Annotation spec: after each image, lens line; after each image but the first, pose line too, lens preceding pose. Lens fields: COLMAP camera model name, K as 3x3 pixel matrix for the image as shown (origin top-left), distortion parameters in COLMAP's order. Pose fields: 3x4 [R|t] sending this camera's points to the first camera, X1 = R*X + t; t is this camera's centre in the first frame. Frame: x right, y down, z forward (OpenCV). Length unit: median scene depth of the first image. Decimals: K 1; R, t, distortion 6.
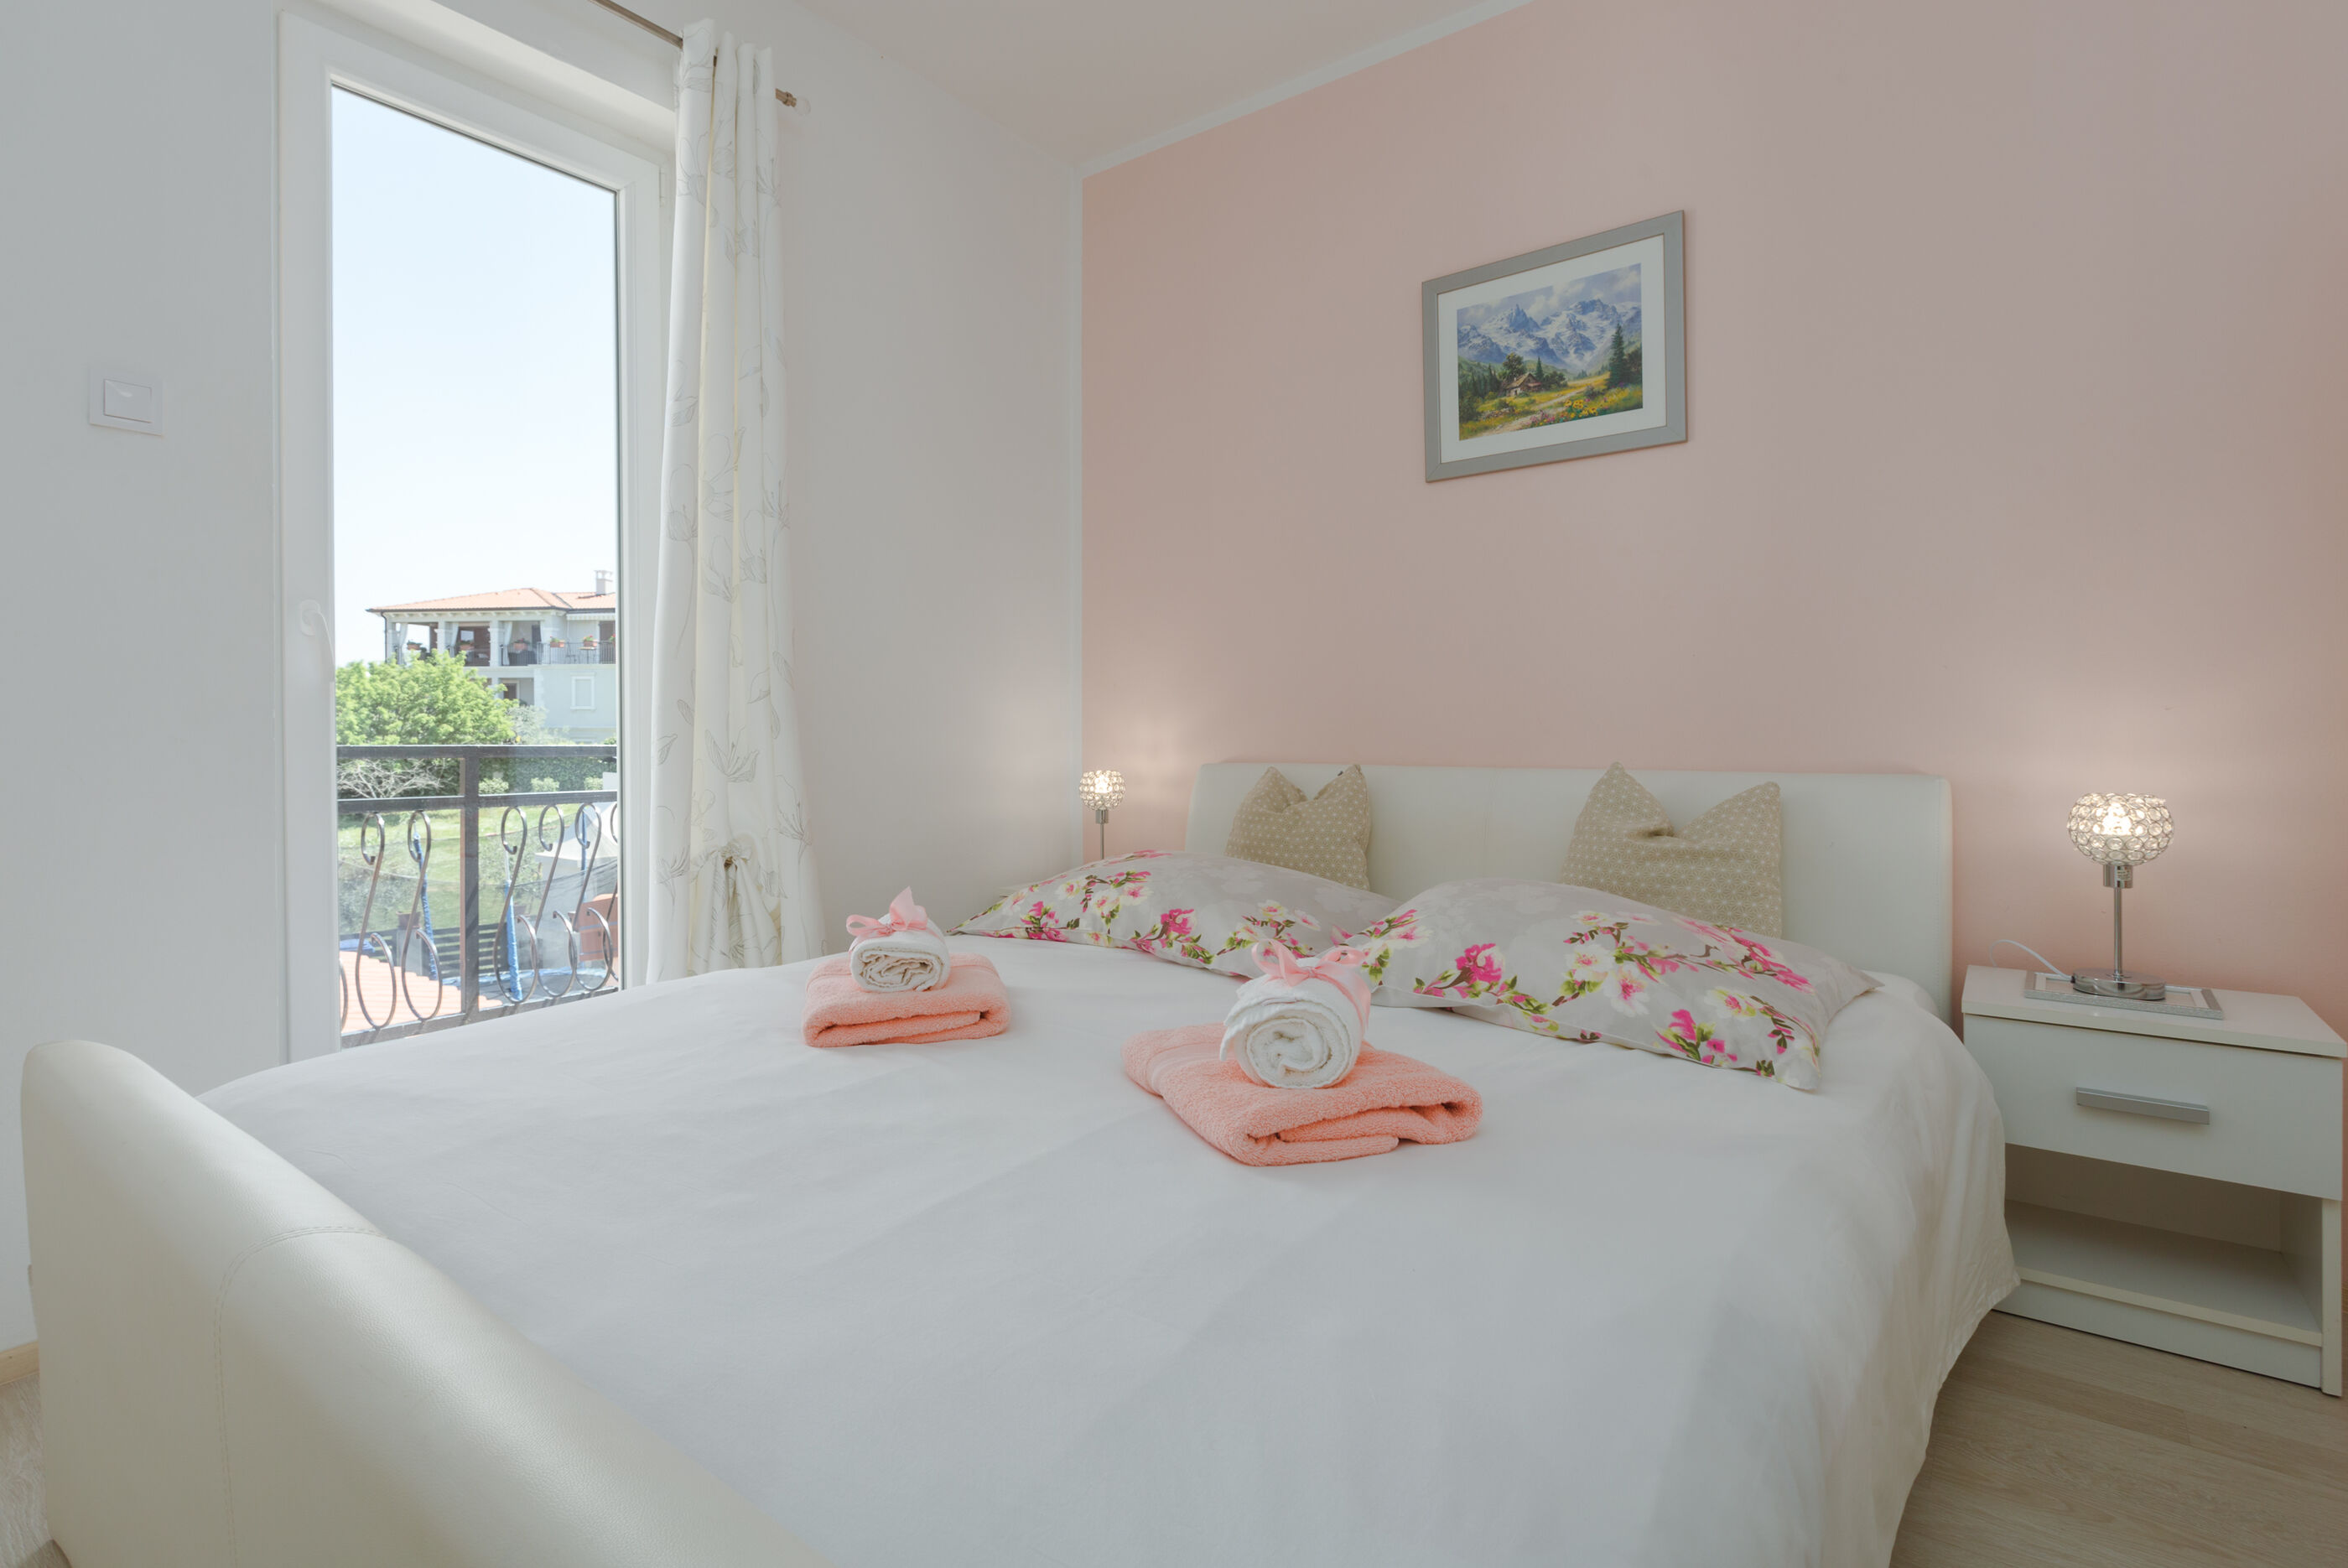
lens RADIAL K [[1115.5, 0, 1171.2], [0, 1115.5, 751.0], [0, 0, 1]] dist [0.001134, -0.000817]
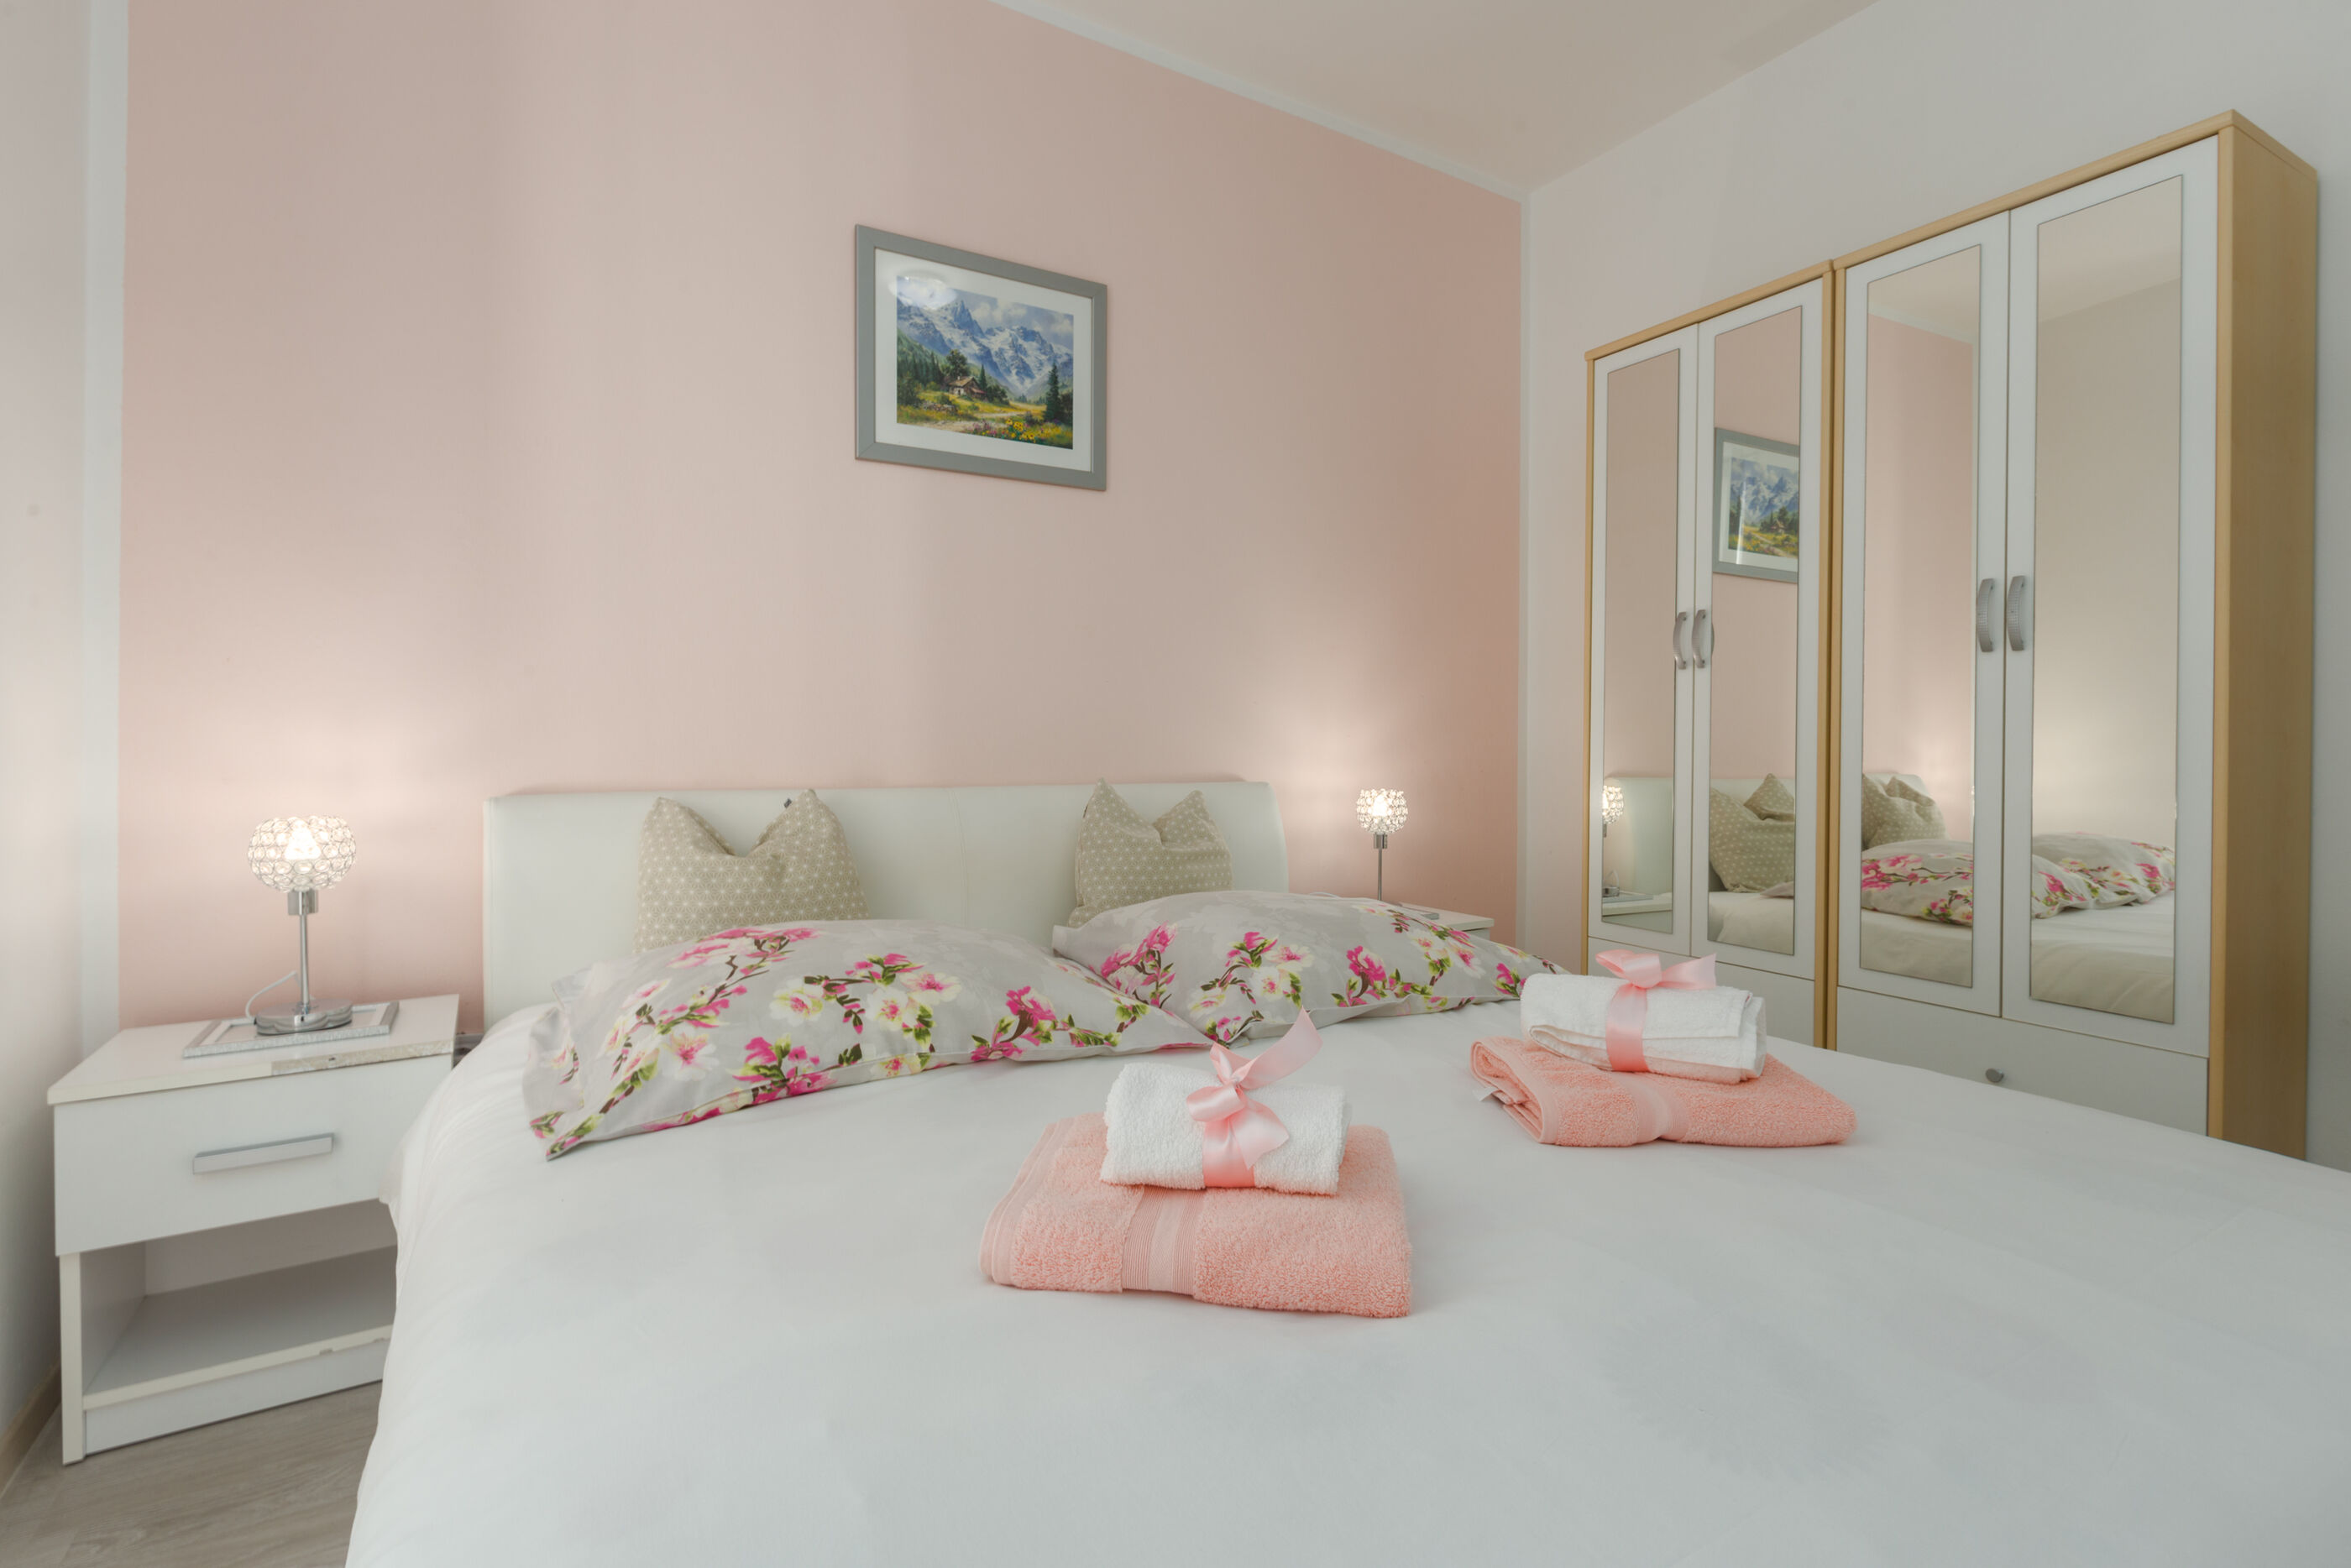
lens RADIAL K [[1079.3, 0, 1176.0], [0, 1079.3, 749.0], [0, 0, 1]] dist [-0.000286, -0.000477]
pose [[0.365005, 0.002401, 0.931002, -0.492940], [0.013261, 0.999882, -0.007777, -0.008172], [-0.930911, 0.015184, 0.364930, 0.512342]]
